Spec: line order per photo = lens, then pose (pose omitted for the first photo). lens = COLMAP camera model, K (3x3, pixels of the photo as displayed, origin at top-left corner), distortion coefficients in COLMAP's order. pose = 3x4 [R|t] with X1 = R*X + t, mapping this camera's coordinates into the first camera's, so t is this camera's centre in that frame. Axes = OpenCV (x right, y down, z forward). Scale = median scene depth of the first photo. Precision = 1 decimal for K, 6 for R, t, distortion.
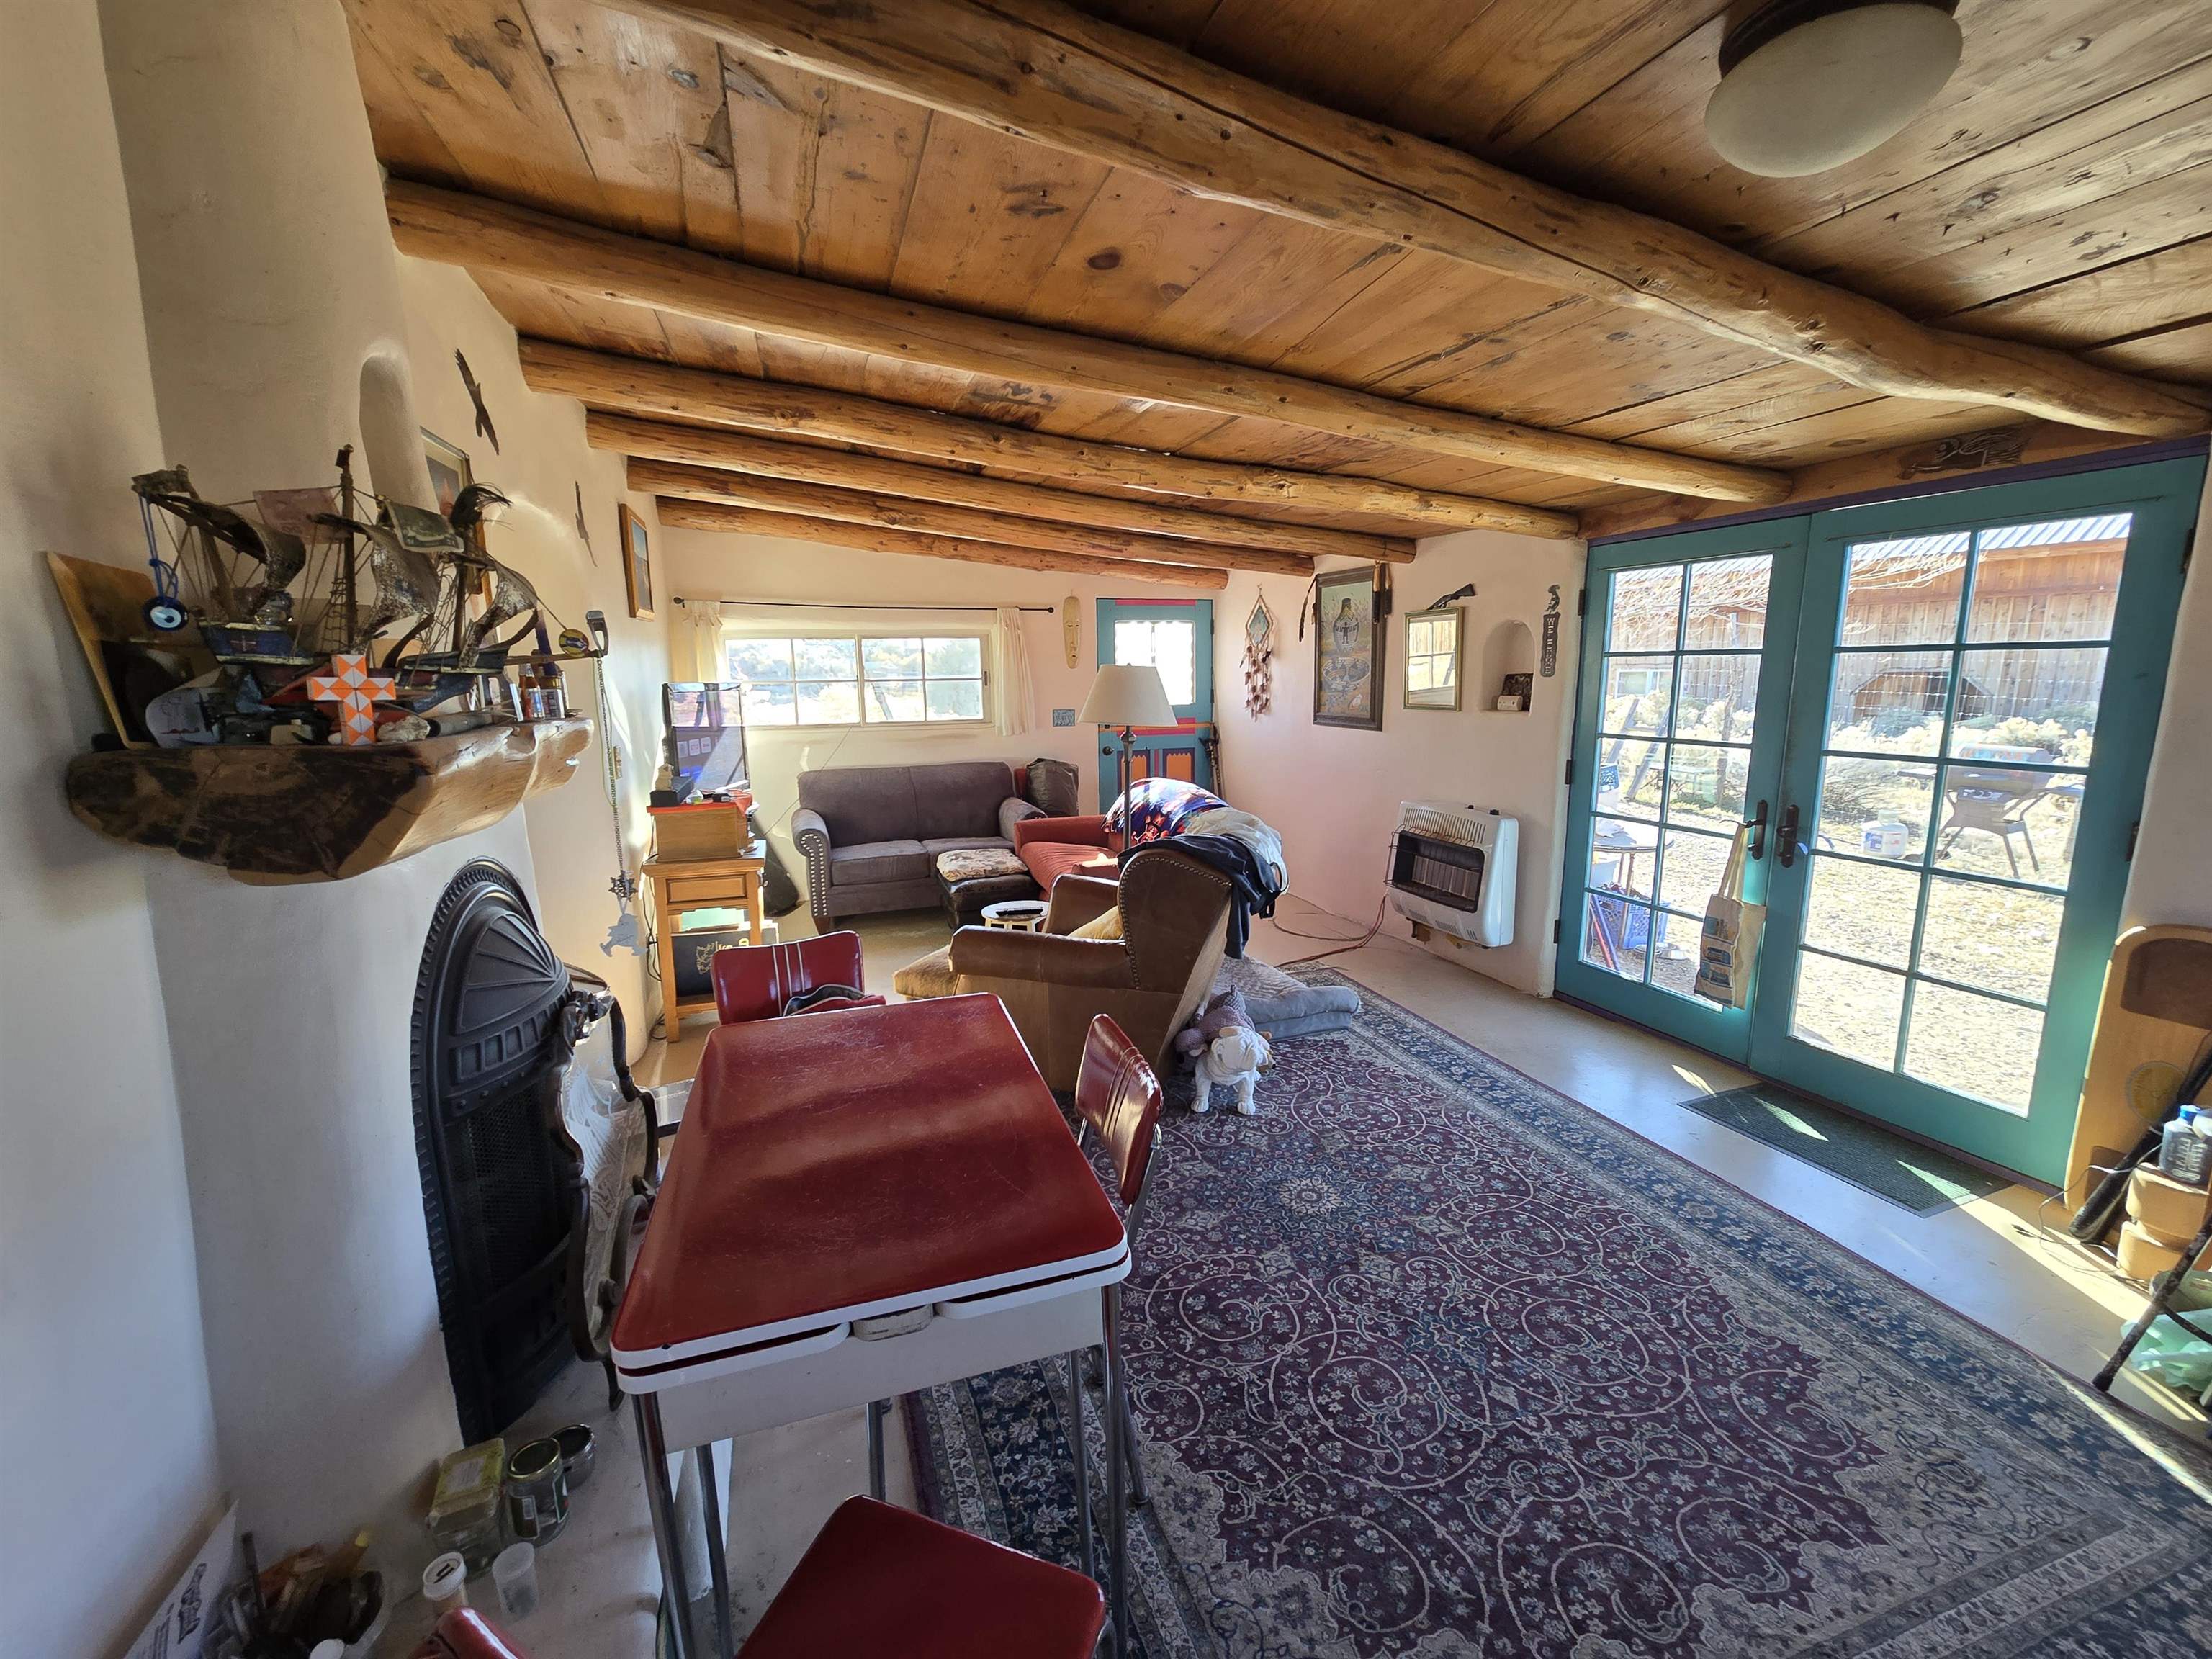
lens RADIAL K [[901.2, 0, 1094.4], [0, 901.2, 829.5], [0, 0, 1]] dist [-0.004969, 0.001400]
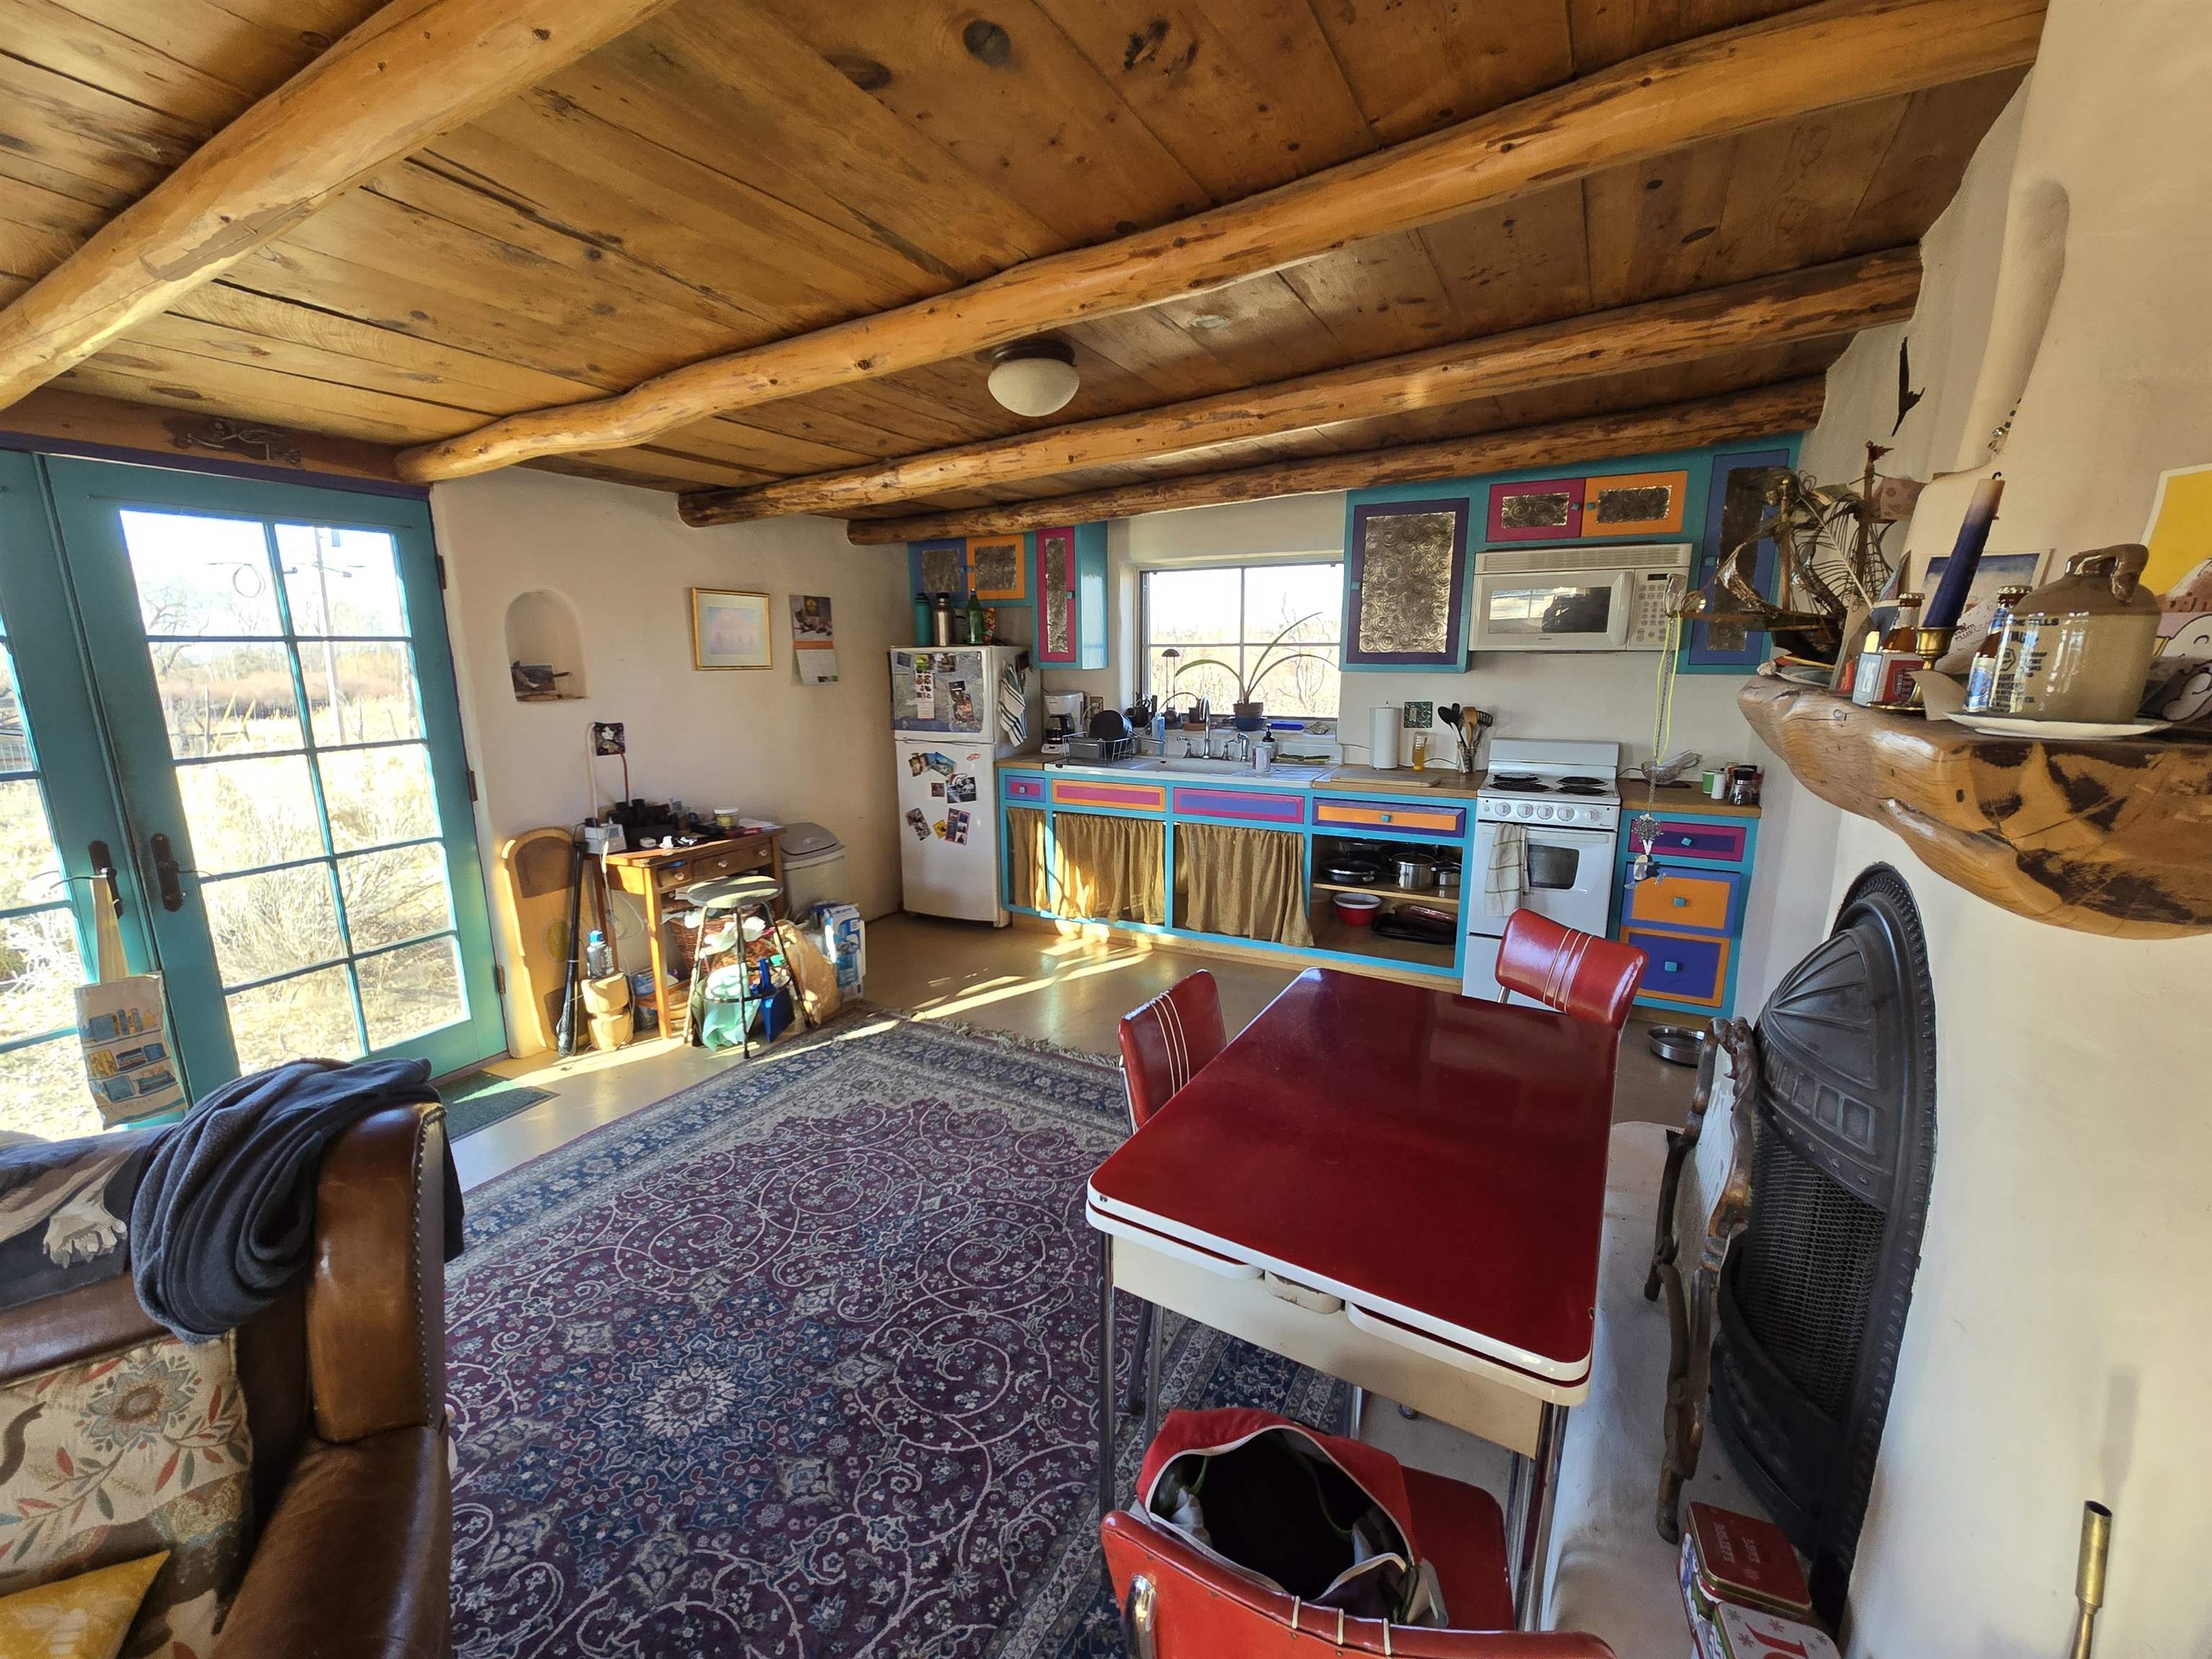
lens RADIAL K [[901.2, 0, 1093.2], [0, 901.2, 831.6], [0, 0, 1]] dist [-0.004969, 0.001400]
pose [[-0.671492, -0.130381, 0.729451, -0.423131], [0.147253, 0.941288, 0.303797, -0.176531], [-0.726234, 0.311411, -0.612869, 1.052843]]
